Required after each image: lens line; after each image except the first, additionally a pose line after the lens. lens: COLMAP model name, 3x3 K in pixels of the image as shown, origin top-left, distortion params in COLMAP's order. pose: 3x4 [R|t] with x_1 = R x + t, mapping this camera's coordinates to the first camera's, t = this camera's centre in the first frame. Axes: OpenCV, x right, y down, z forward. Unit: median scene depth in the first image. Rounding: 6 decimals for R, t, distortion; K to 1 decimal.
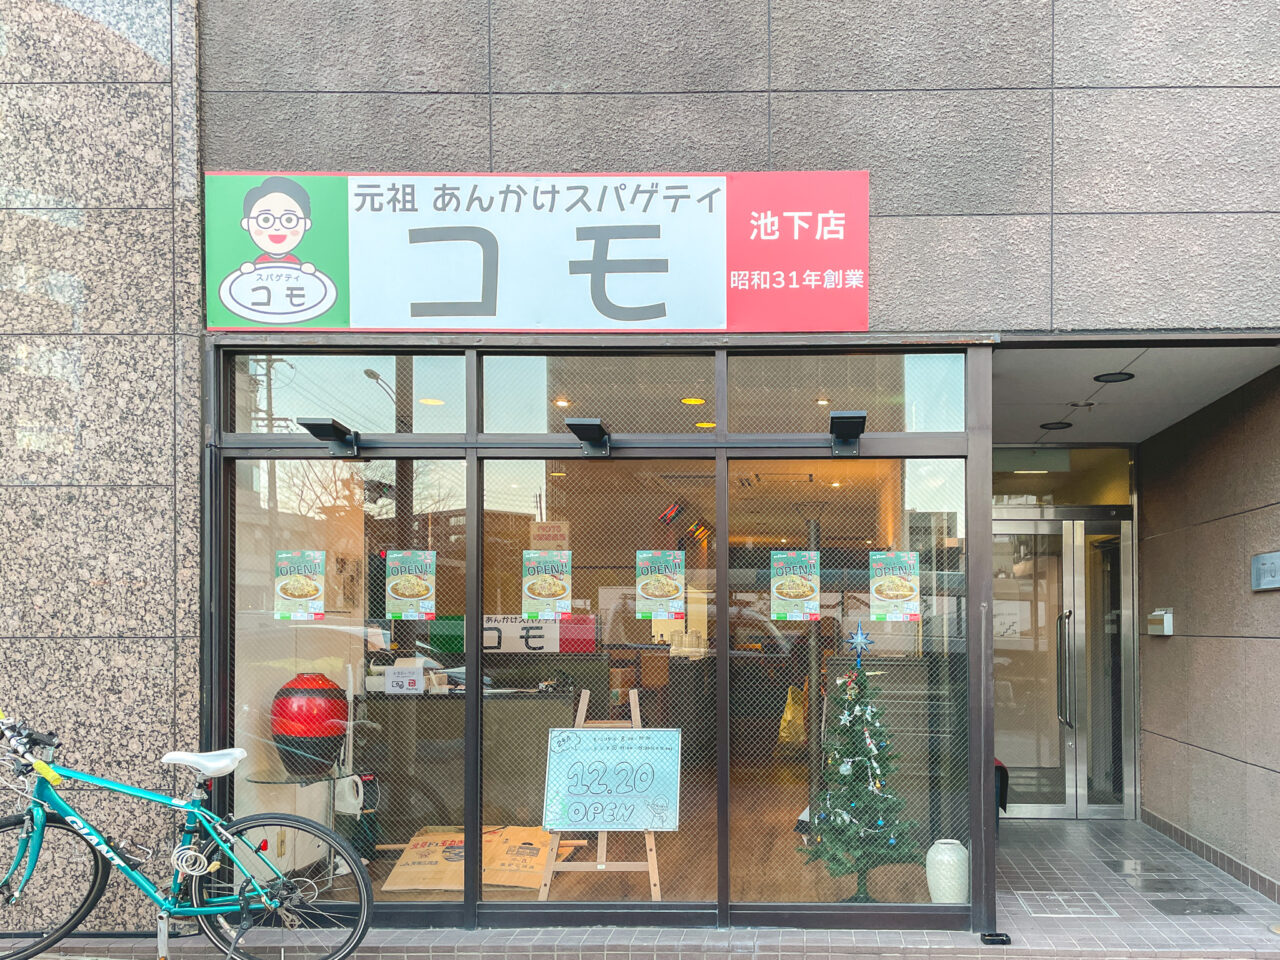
lens RADIAL K [[1111.5, 0, 640.0], [0, 1111.5, 480.0], [0, 0, 1]] dist [0.044163, -0.001323]
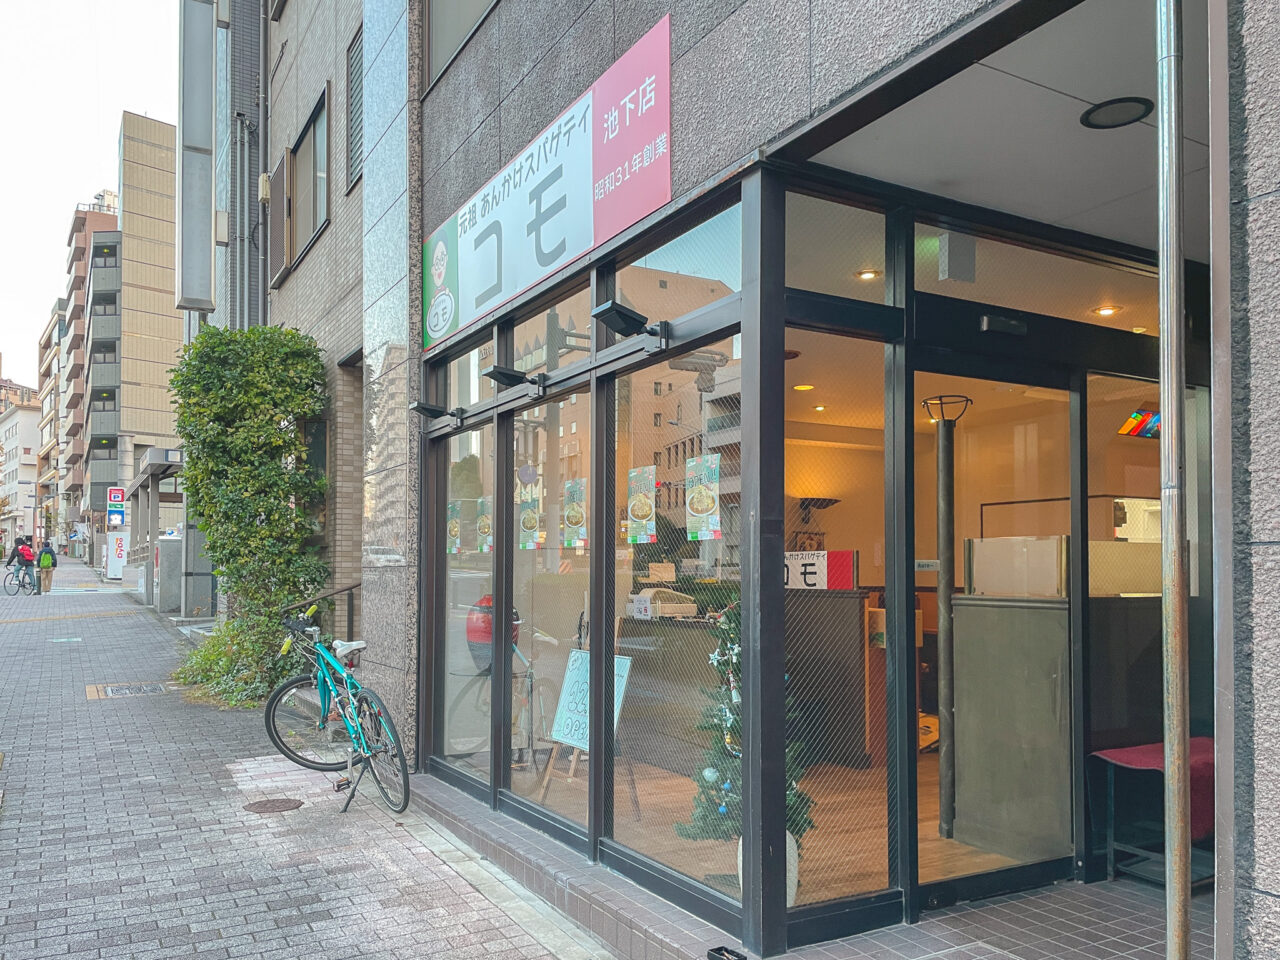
lens RADIAL K [[990.4, 0, 640.0], [0, 990.4, 480.0], [0, 0, 1]] dist [0.003536, 0.000311]
pose [[0.507332, -0.084540, -0.857594, 0.812744], [0.103370, 0.993961, -0.036832, 0.101886], [0.855528, -0.069963, 0.513007, 0.573336]]
